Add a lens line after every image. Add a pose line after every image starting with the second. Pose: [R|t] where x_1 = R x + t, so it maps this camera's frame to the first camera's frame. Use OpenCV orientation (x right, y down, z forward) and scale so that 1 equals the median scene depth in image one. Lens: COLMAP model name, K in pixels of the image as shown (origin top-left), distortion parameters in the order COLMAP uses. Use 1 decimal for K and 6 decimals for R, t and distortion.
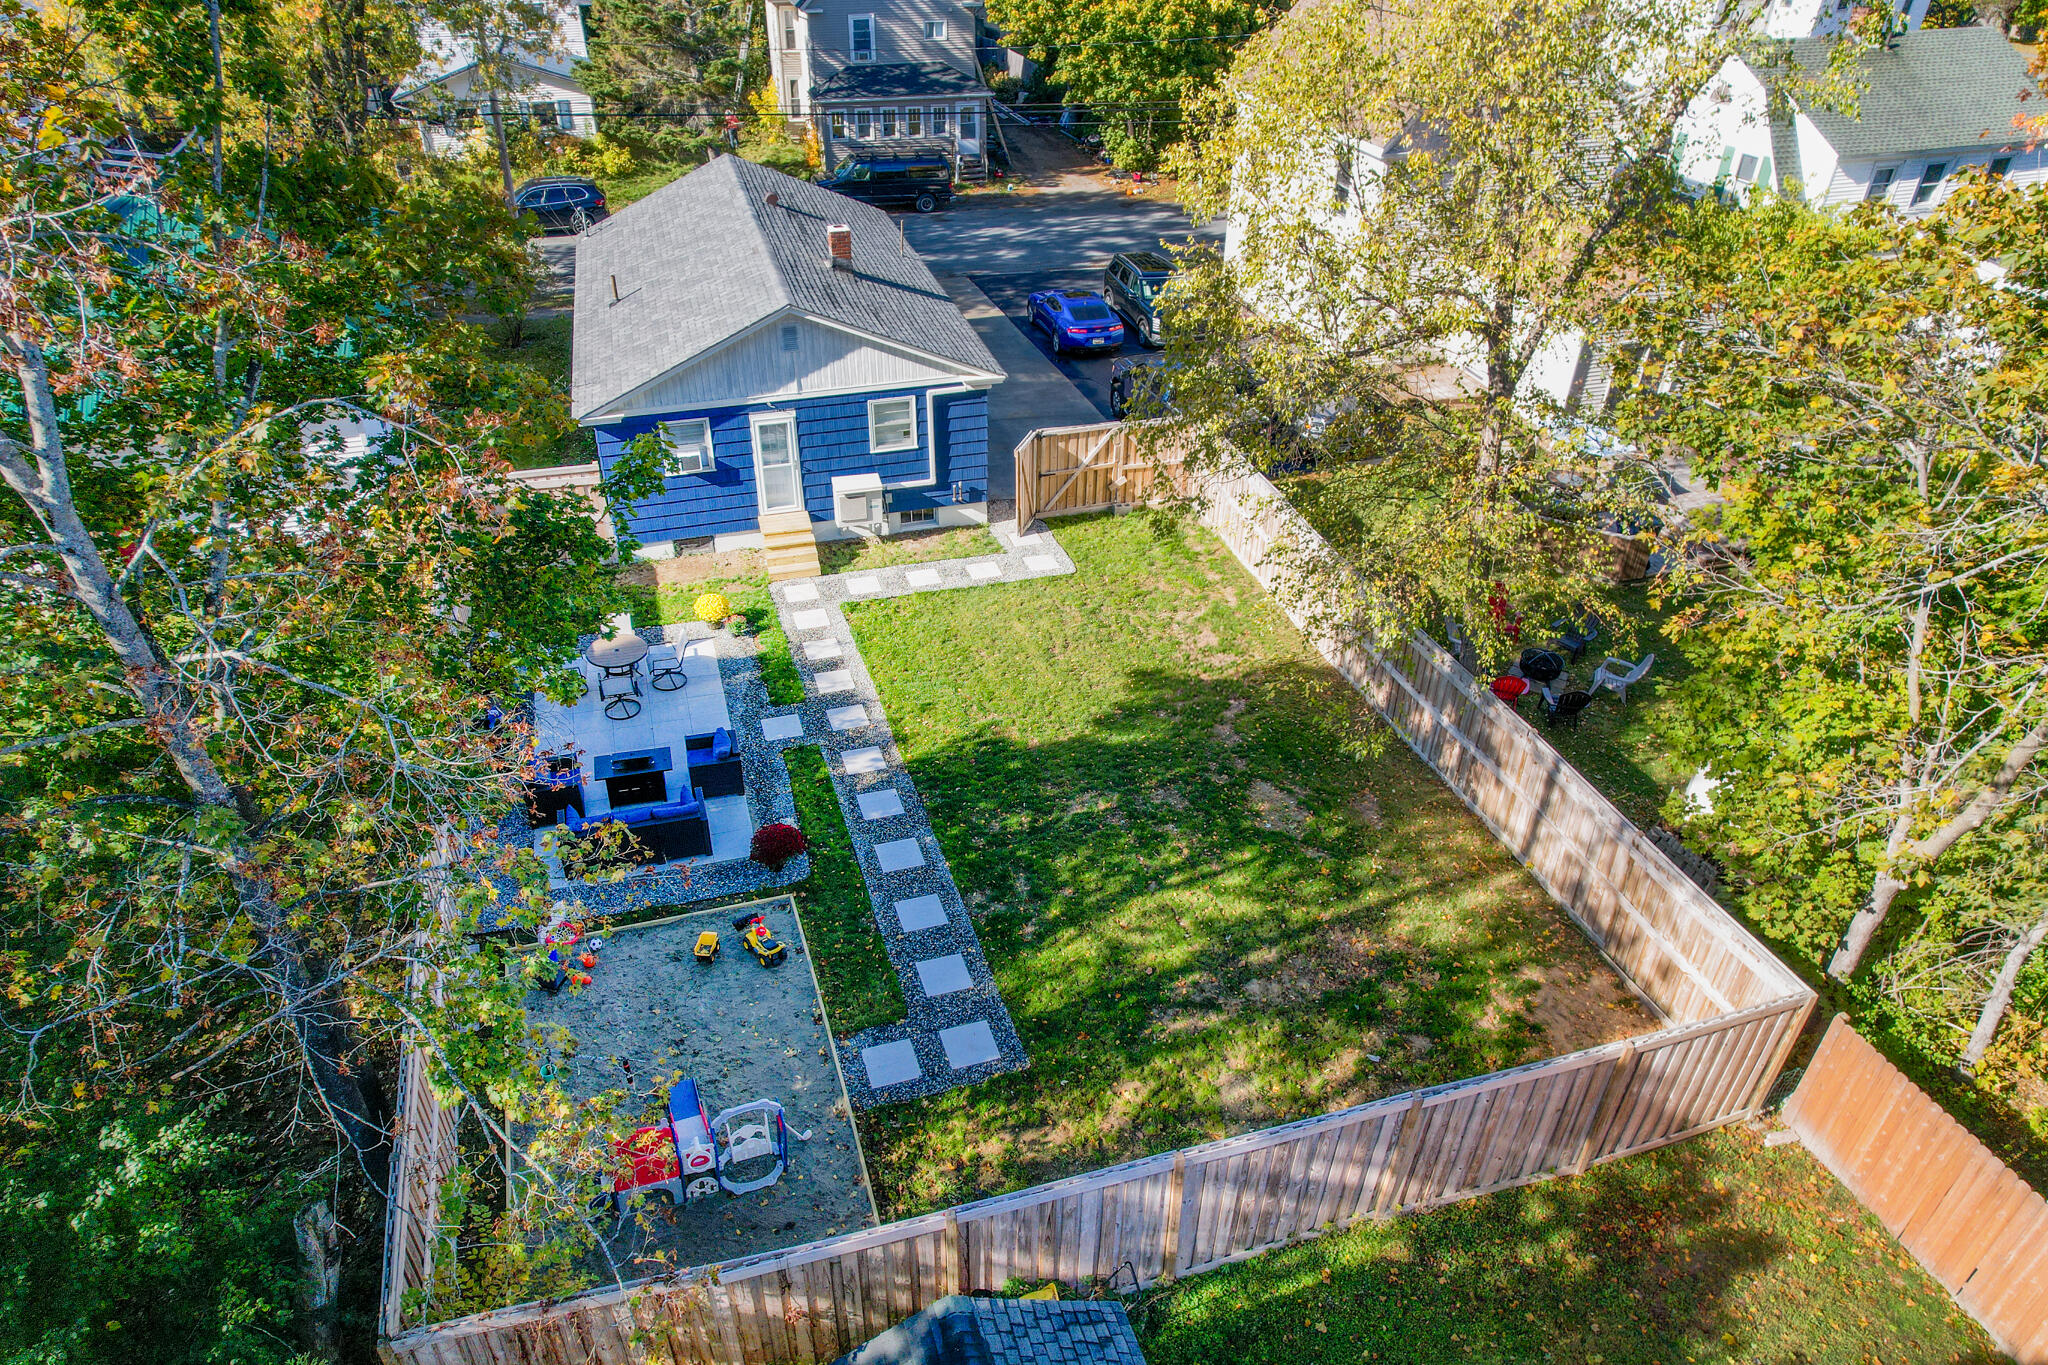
lens RADIAL K [[1319.3, 0, 1013.2], [0, 1319.3, 678.6], [0, 0, 1]] dist [-0.056979, 0.048177]
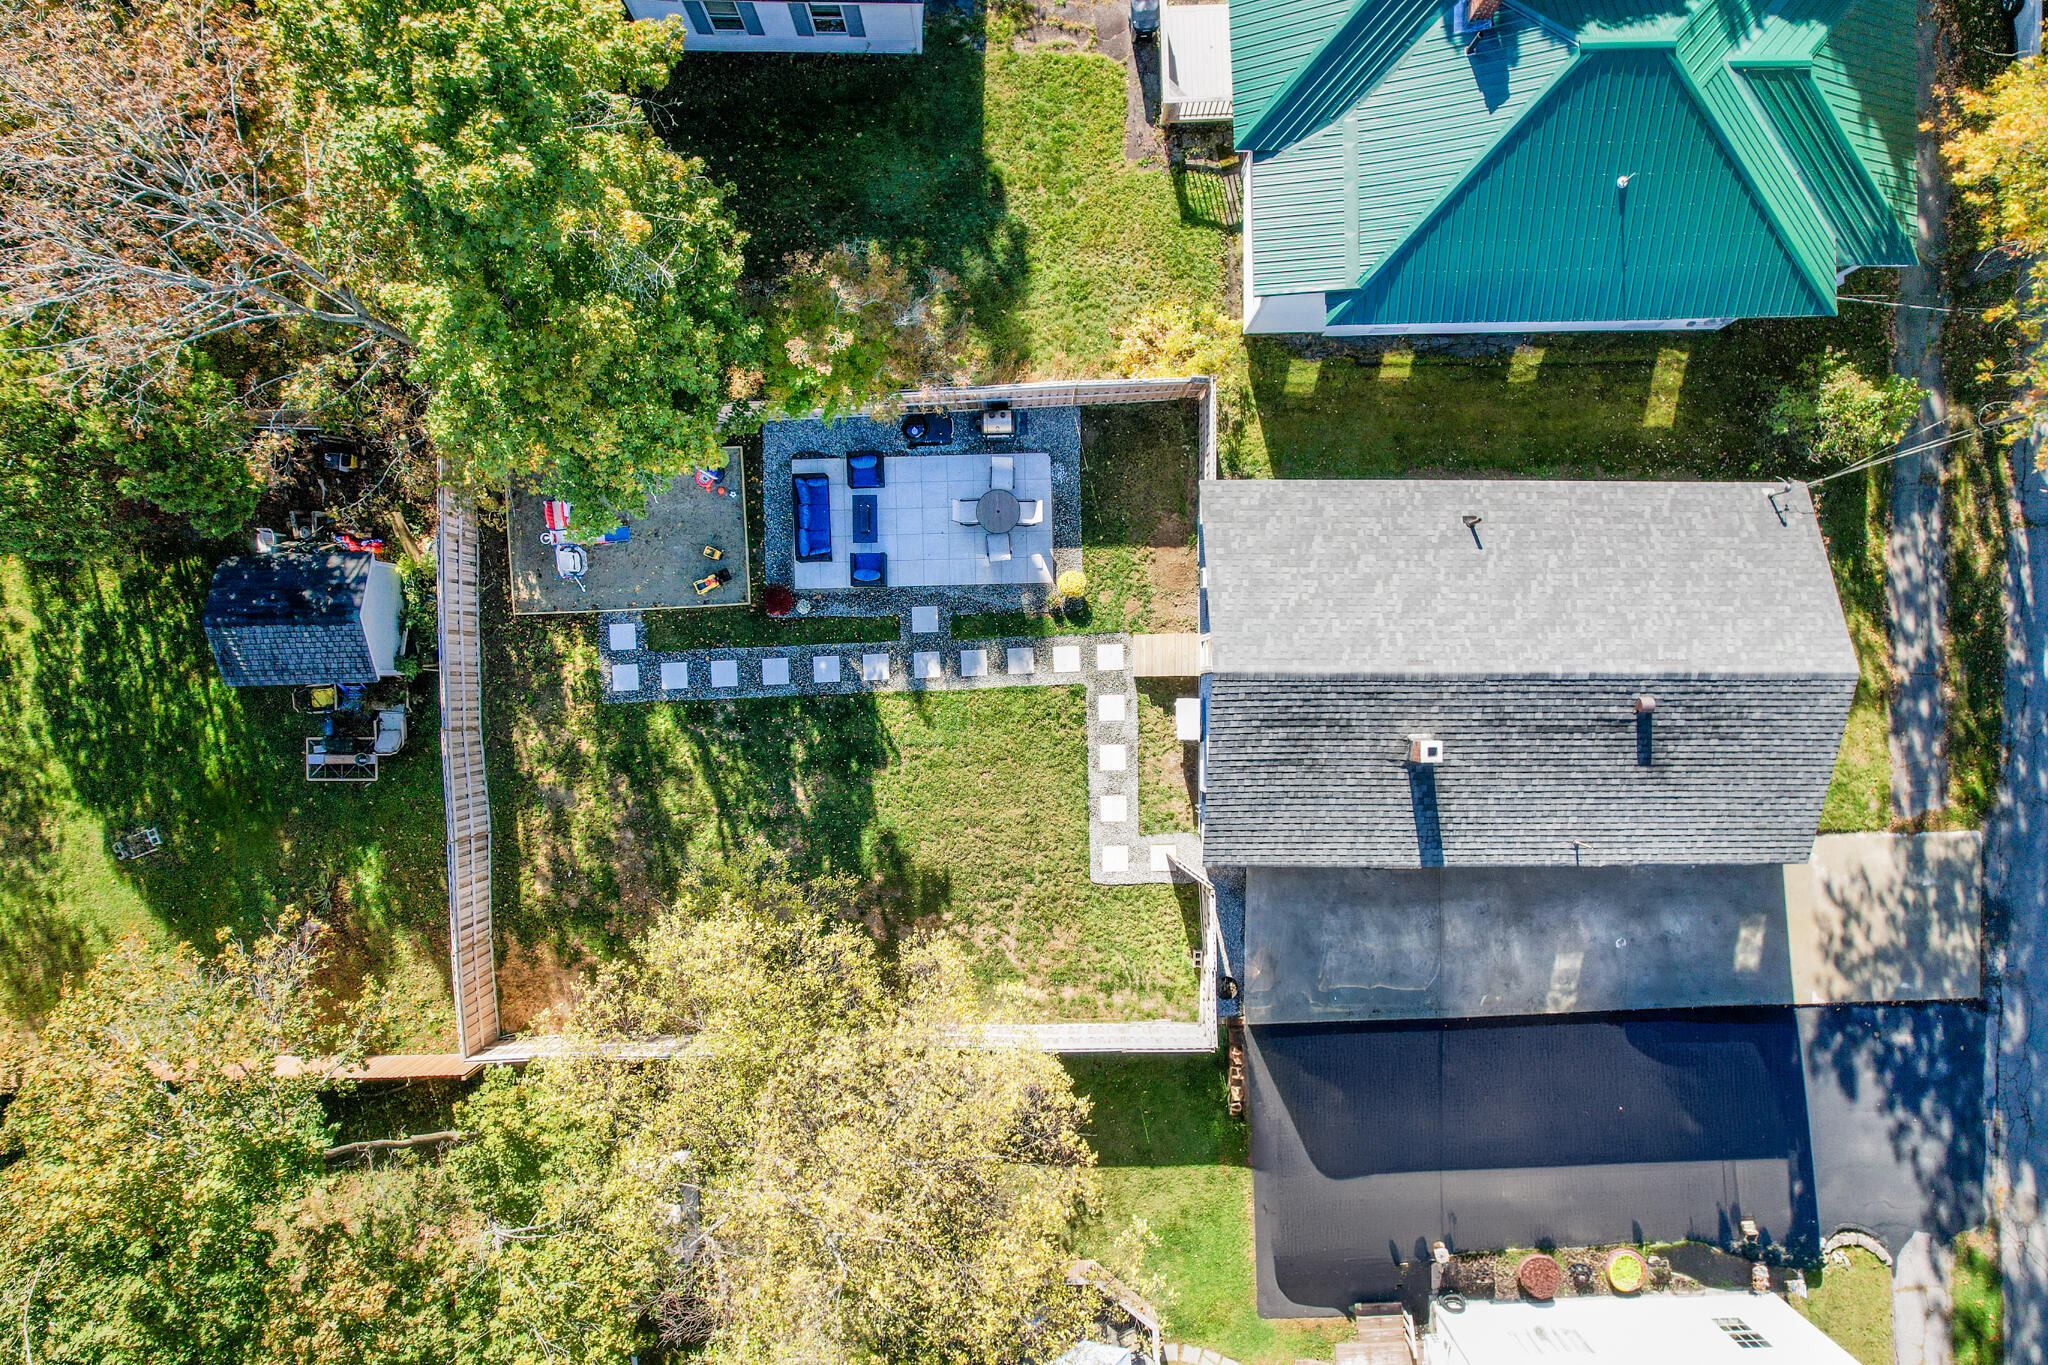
lens RADIAL K [[1319.3, 0, 1022.0], [0, 1319.3, 674.6], [0, 0, 1]] dist [-0.056979, 0.048177]
pose [[-0.264454, 0.964396, -0.001943, -0.116029], [-0.537722, -0.145780, 0.830423, -1.019539], [0.800574, 0.220653, 0.557129, 0.229617]]
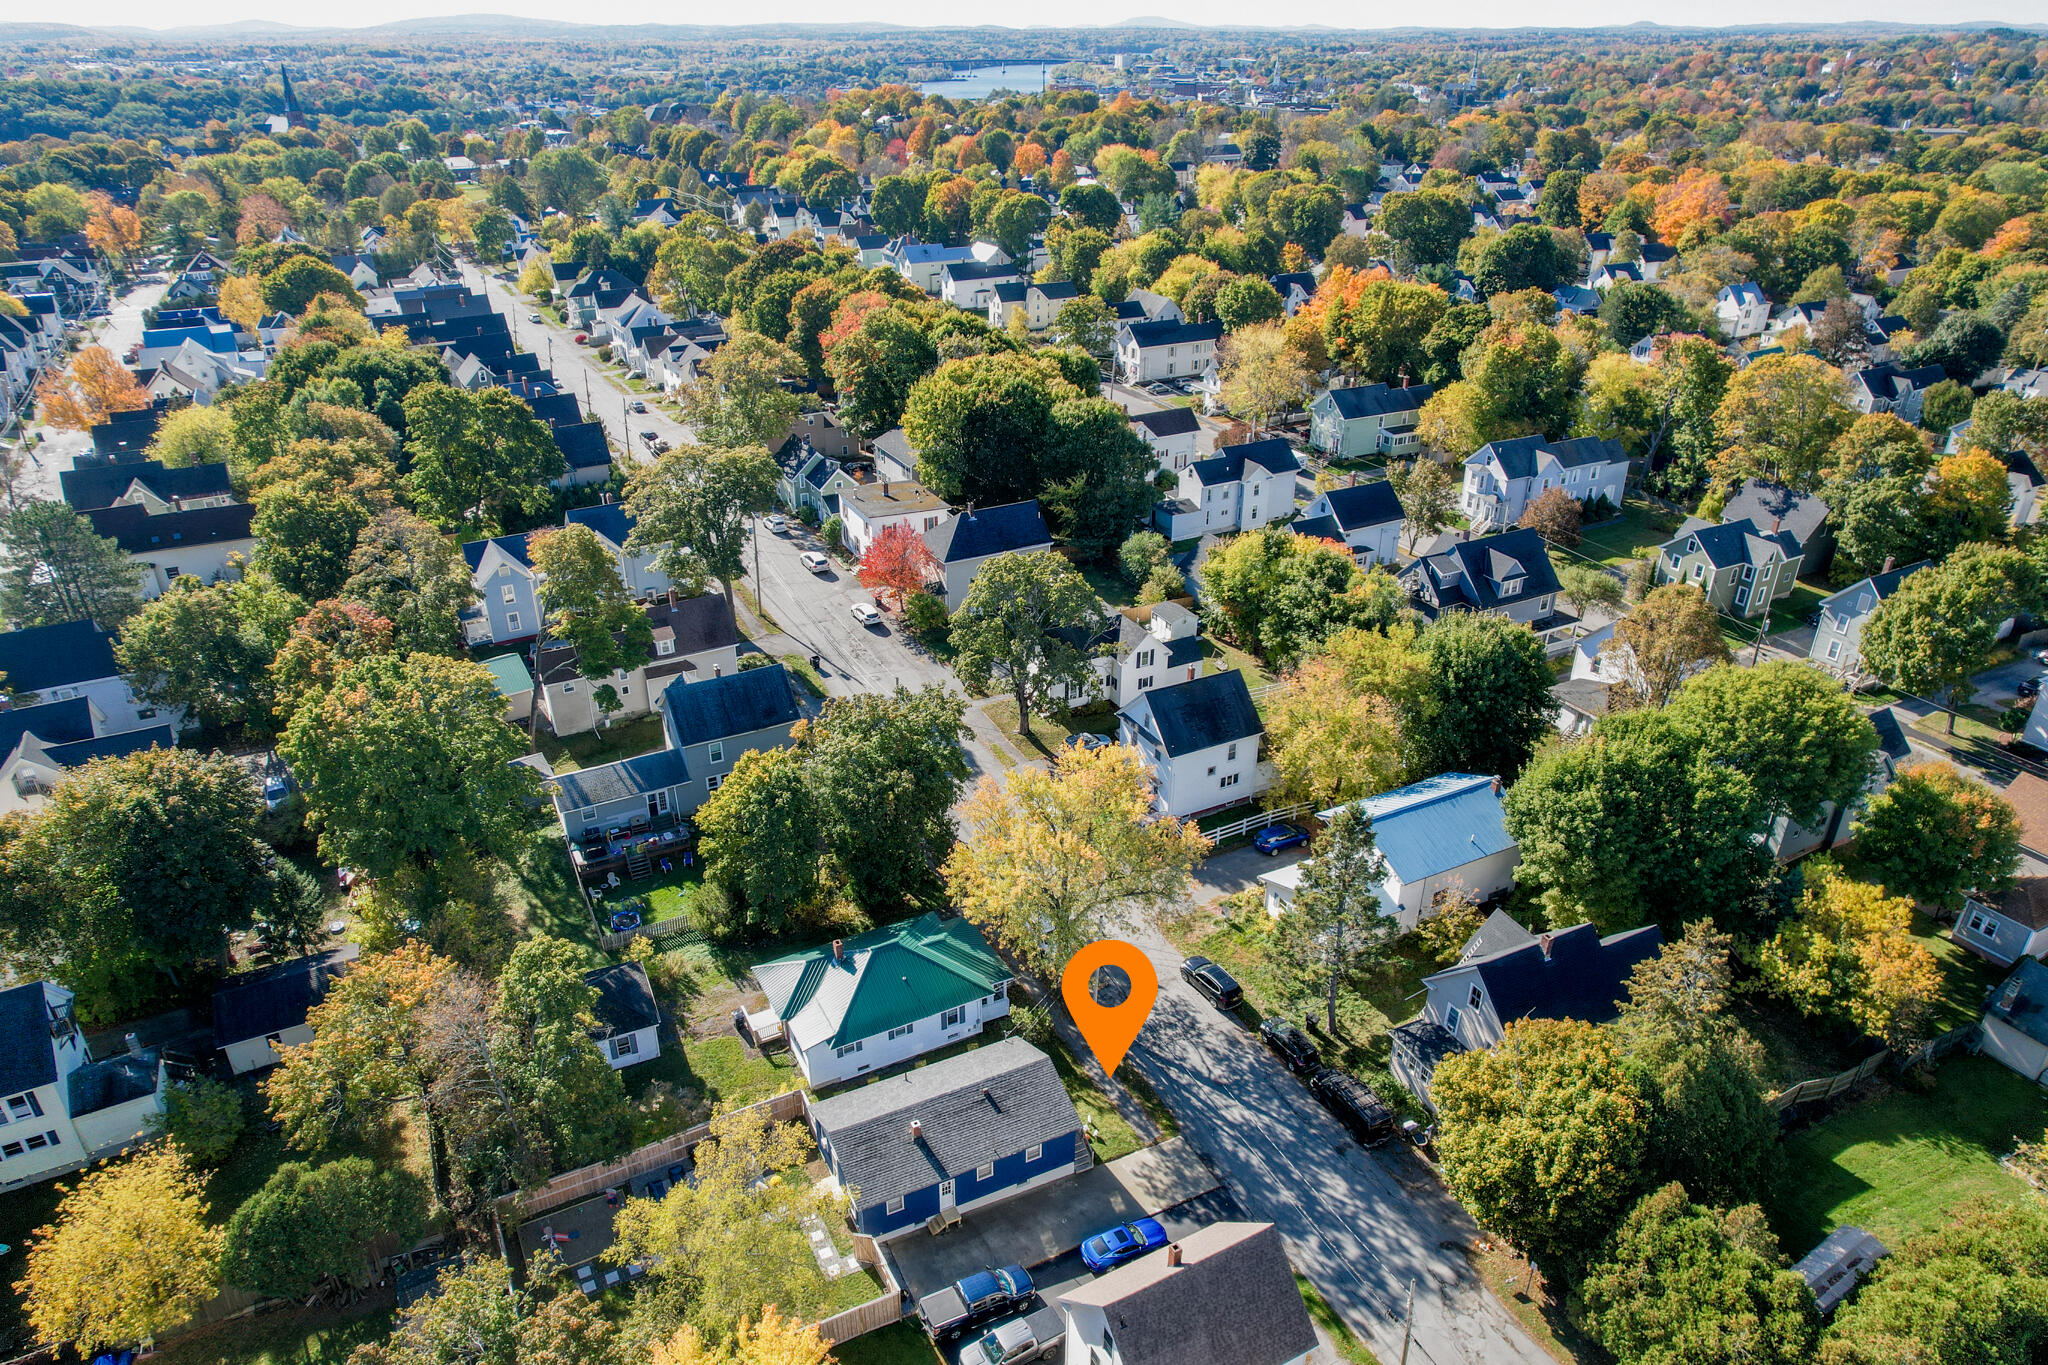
lens RADIAL K [[1319.3, 0, 1021.4], [0, 1319.3, 678.7], [0, 0, 1]] dist [-0.056979, 0.048177]
pose [[0.193167, 0.431514, -0.881182, 1.866902], [-0.547792, 0.792523, 0.268014, -1.917614], [0.814009, 0.430933, 0.389469, -0.205320]]
